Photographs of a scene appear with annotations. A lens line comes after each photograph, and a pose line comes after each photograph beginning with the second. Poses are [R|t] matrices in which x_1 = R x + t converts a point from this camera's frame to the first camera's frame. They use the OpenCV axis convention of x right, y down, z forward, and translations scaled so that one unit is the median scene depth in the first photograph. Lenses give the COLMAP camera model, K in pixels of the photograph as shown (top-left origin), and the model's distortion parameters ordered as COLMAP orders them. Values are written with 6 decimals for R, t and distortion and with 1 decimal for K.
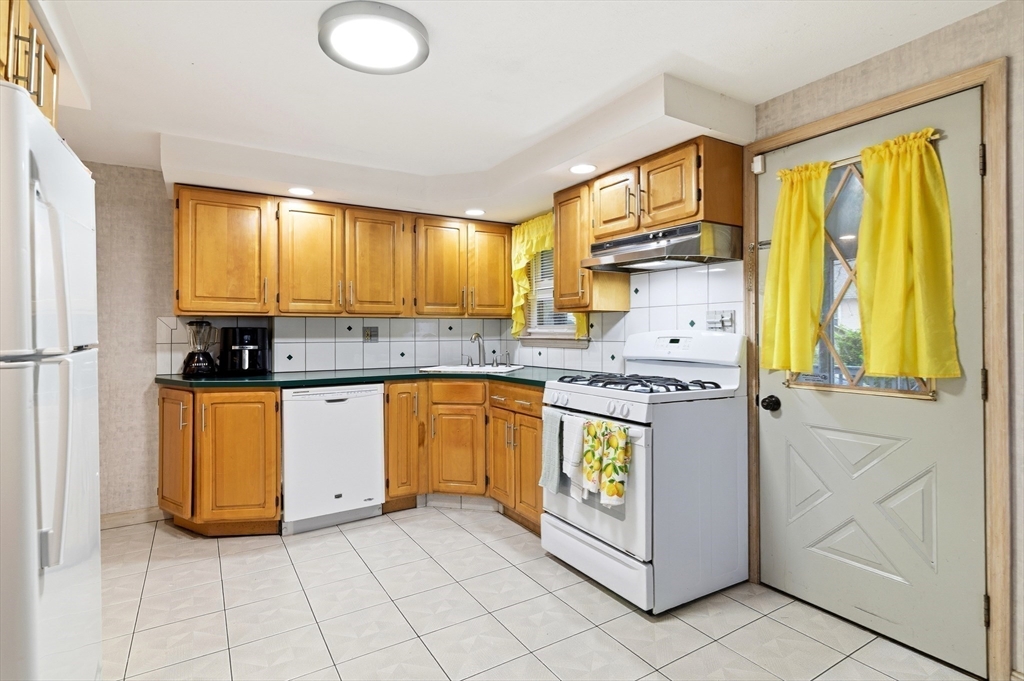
lens RADIAL K [[483.2, 0, 543.2], [0, 483.2, 338.1], [0, 0, 1]] dist [-0.000477, -0.000601]
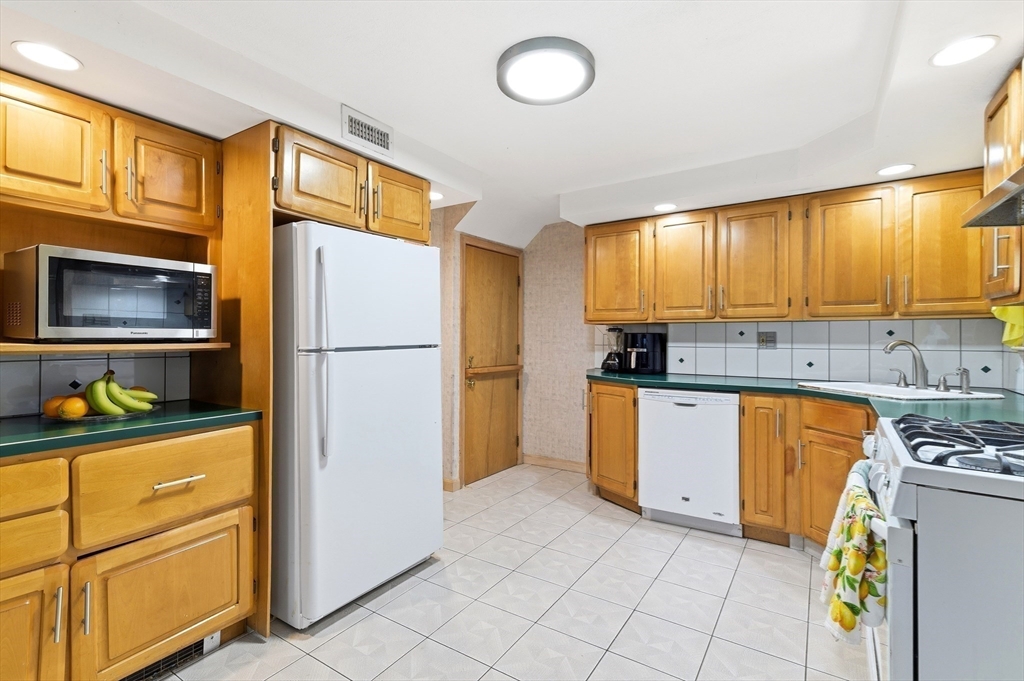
lens RADIAL K [[483.2, 0, 543.2], [0, 483.2, 338.1], [0, 0, 1]] dist [-0.000477, -0.000601]
pose [[0.416310, 0.011428, -0.909151, 0.342628], [-0.013248, 0.999891, 0.006502, -0.013302], [0.909126, 0.009337, 0.416416, 0.277148]]
